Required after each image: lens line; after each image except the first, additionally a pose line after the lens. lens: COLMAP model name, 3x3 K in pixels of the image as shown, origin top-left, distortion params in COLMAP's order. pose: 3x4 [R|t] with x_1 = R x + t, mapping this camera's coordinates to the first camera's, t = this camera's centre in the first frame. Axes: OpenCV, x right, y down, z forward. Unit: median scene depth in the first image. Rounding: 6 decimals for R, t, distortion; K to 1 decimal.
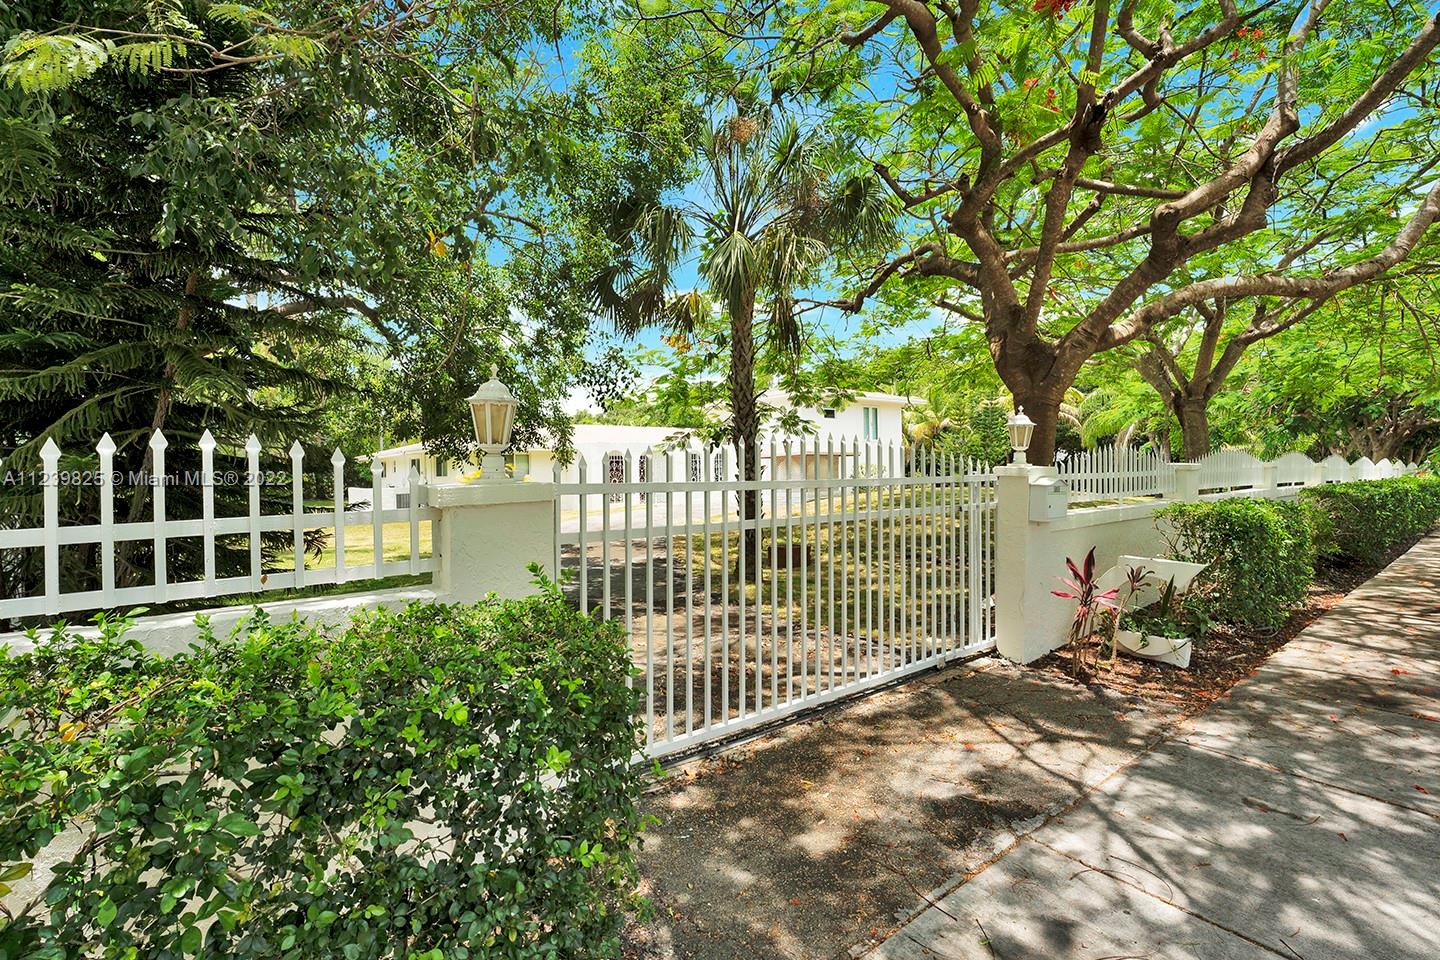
lens RADIAL K [[641.2, 0, 707.9], [0, 641.2, 478.3], [0, 0, 1]] dist [-0.013707, 0.000128]
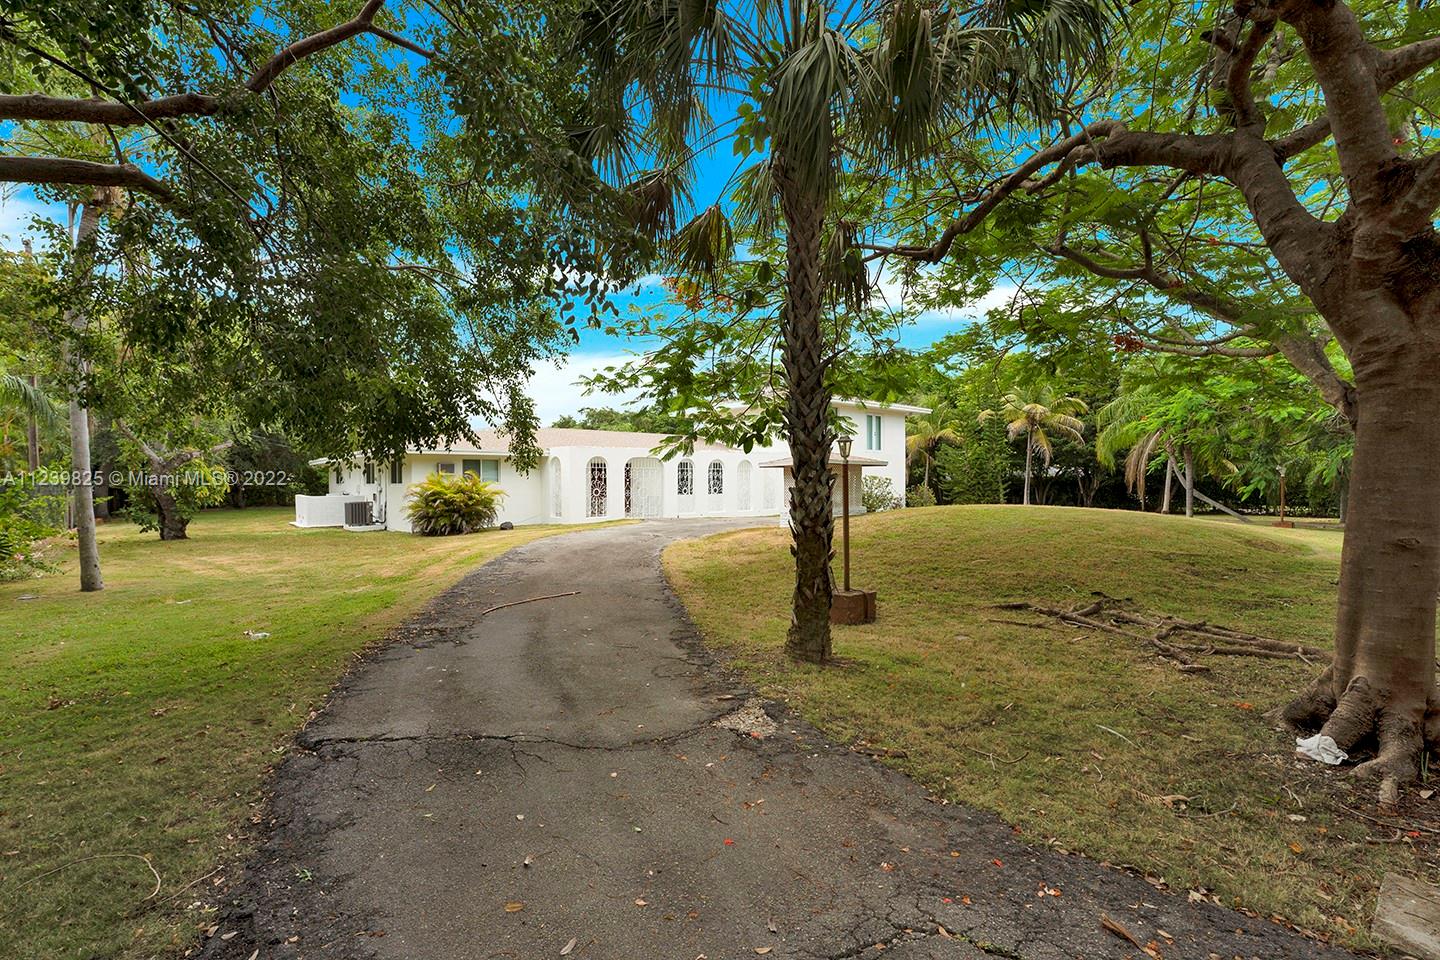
lens RADIAL K [[641.2, 0, 707.9], [0, 641.2, 478.3], [0, 0, 1]] dist [-0.013707, 0.000128]
pose [[0.999558, 0.013748, 0.026370, -0.032365], [-0.013304, 0.999768, -0.016953, -0.000398], [-0.026597, 0.016594, 0.999508, 0.249141]]
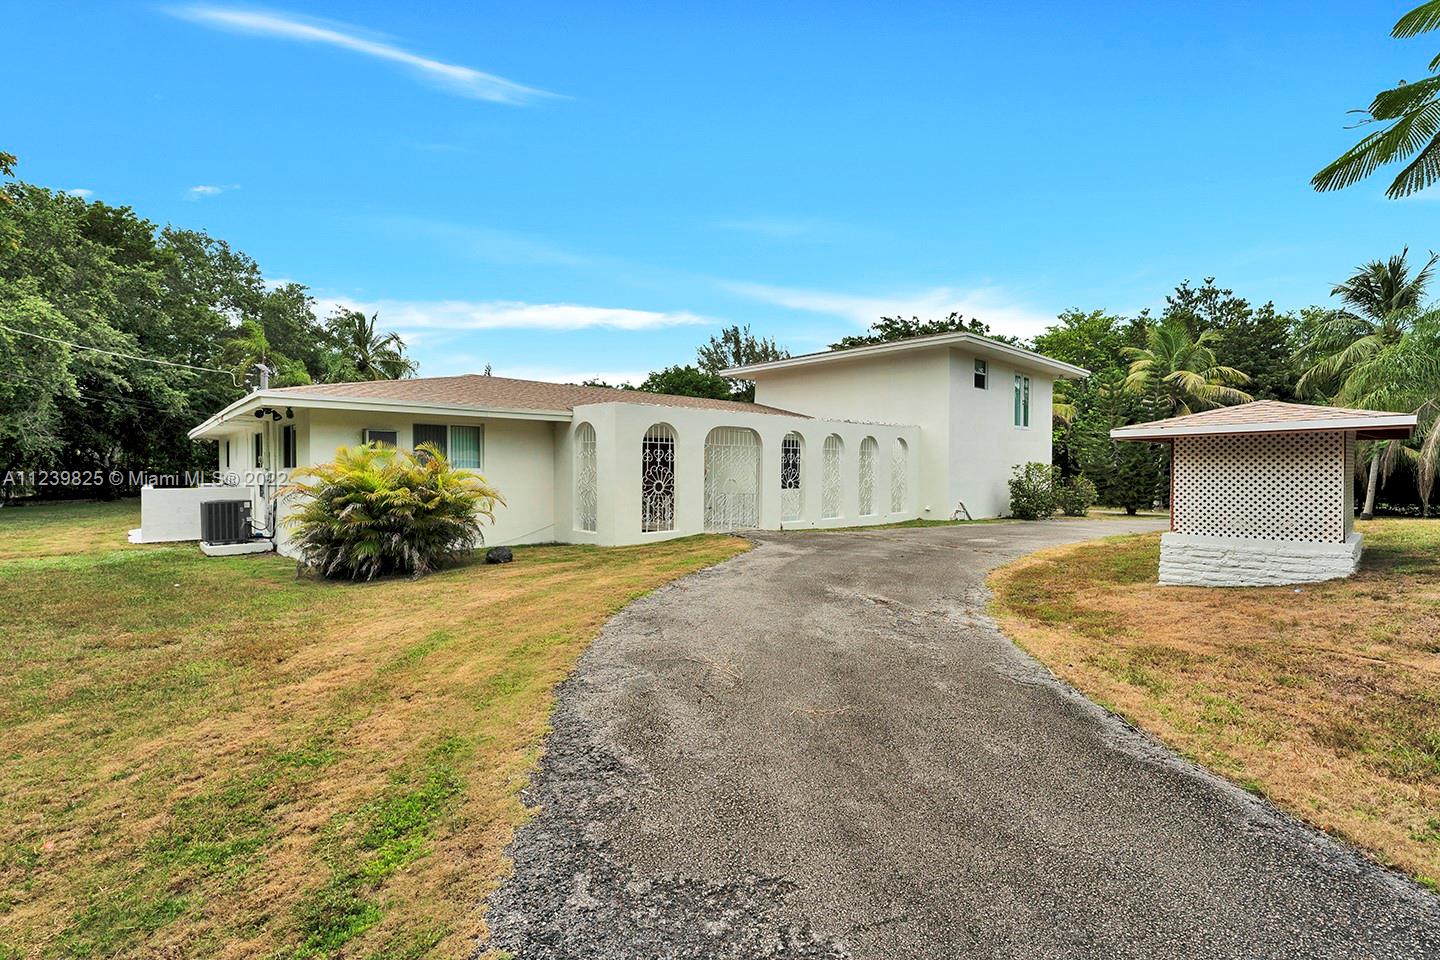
lens RADIAL K [[641.2, 0, 707.9], [0, 641.2, 478.3], [0, 0, 1]] dist [-0.013707, 0.000128]
pose [[0.996378, 0.019674, 0.082730, -0.493590], [-0.019294, 0.999799, -0.005395, 0.005435], [-0.082820, 0.003779, 0.996557, 1.613437]]
